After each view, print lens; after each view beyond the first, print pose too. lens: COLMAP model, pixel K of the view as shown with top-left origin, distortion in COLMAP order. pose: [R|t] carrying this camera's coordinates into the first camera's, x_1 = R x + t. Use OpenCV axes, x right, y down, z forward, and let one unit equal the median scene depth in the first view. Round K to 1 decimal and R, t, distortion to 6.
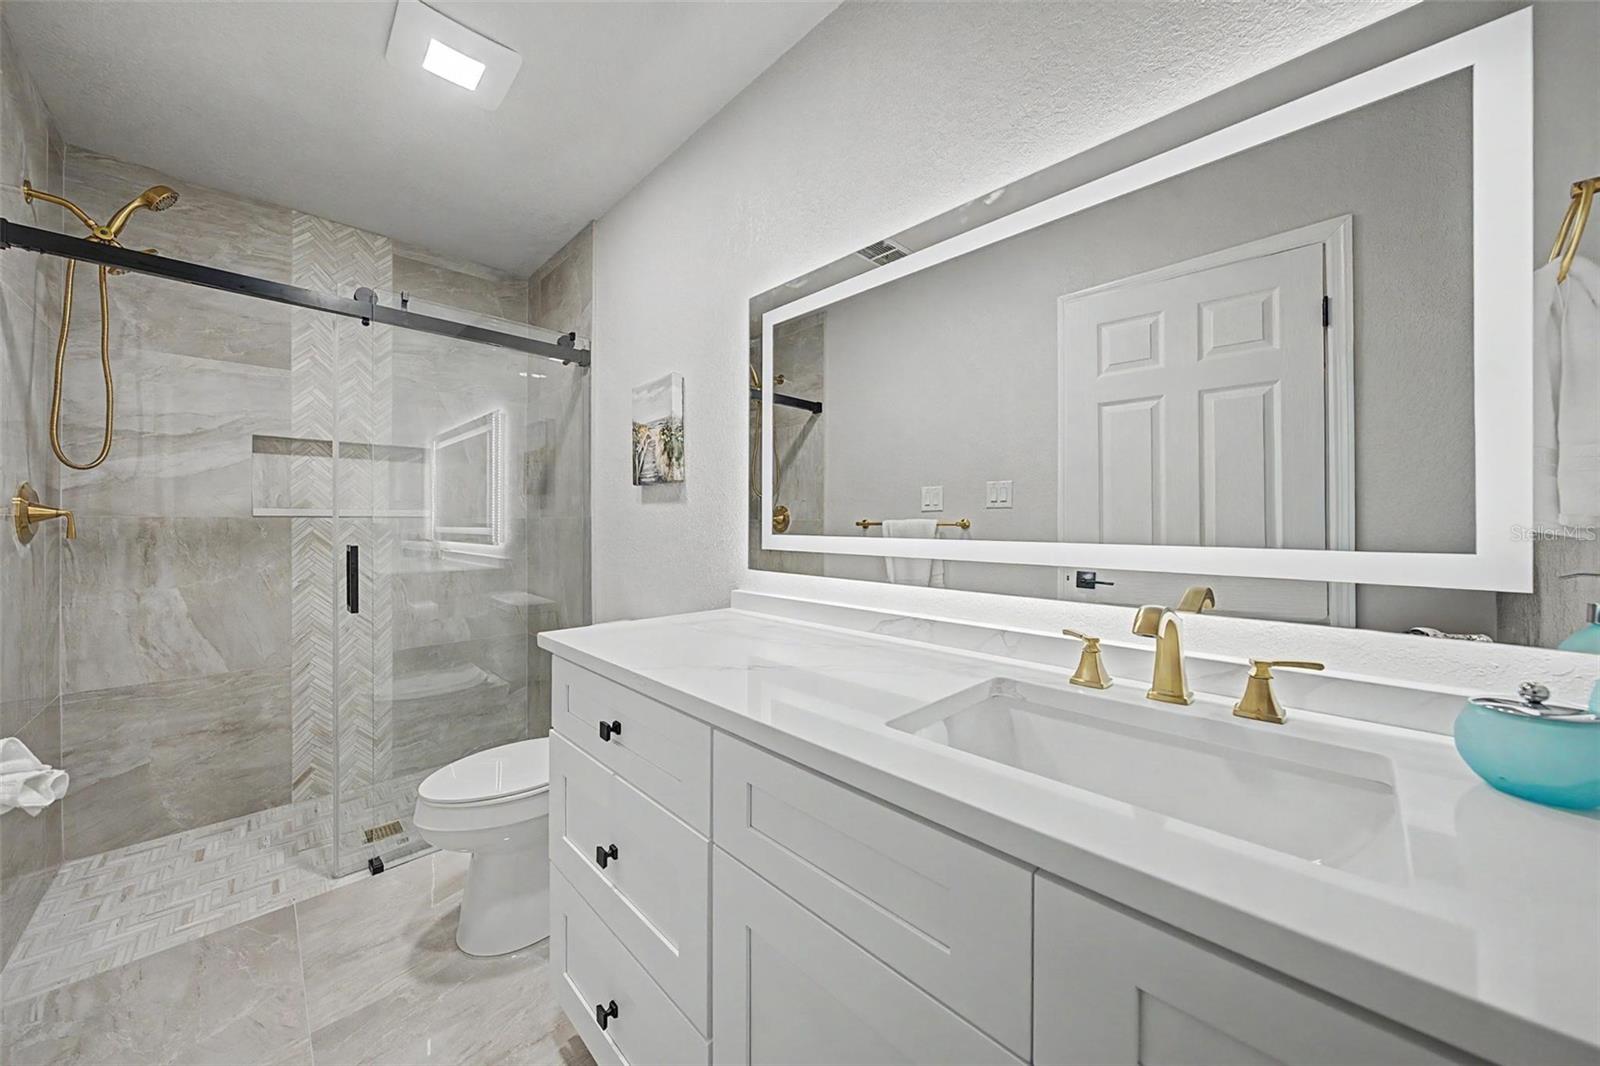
lens RADIAL K [[560.9, 0, 799.8], [0, 560.9, 525.3], [0, 0, 1]] dist [0.001484, 0.000355]
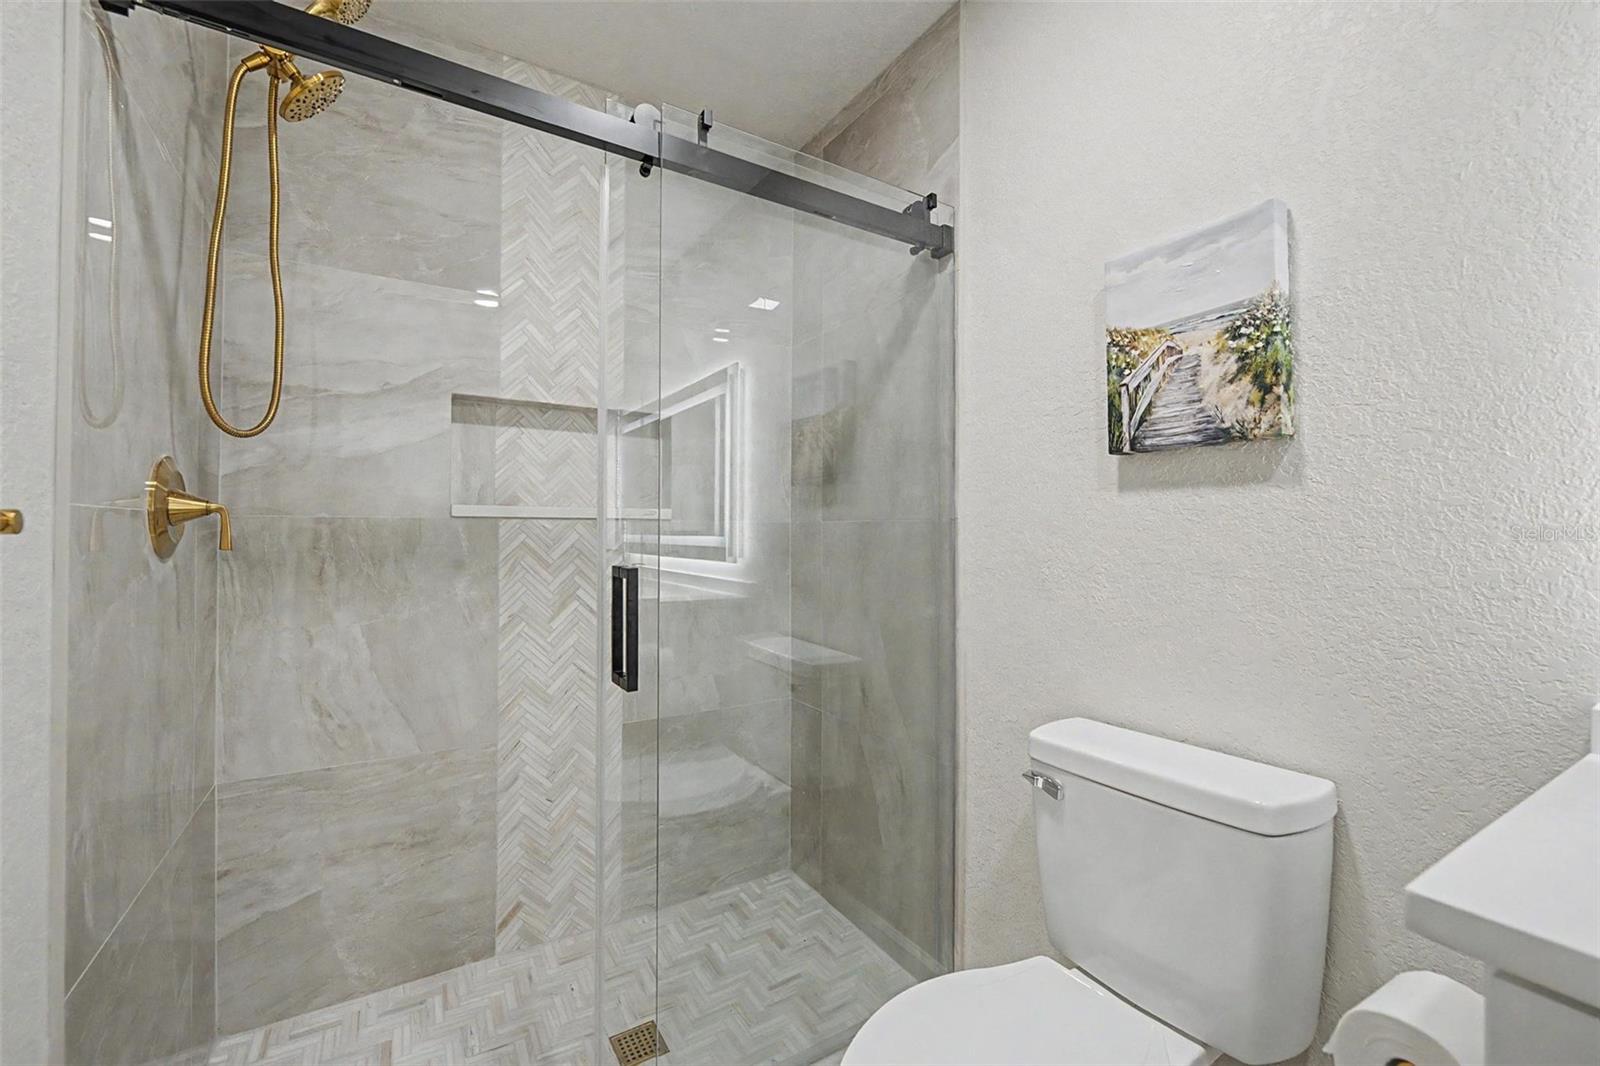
lens RADIAL K [[668.3, 0, 801.5], [0, 668.3, 530.6], [0, 0, 1]] dist [0.002050, 0.000196]
pose [[0.975208, 0.004576, -0.221242, -0.423039], [-0.006015, 0.999965, -0.005833, 0.002280], [0.221207, 0.007019, 0.975202, 0.345482]]
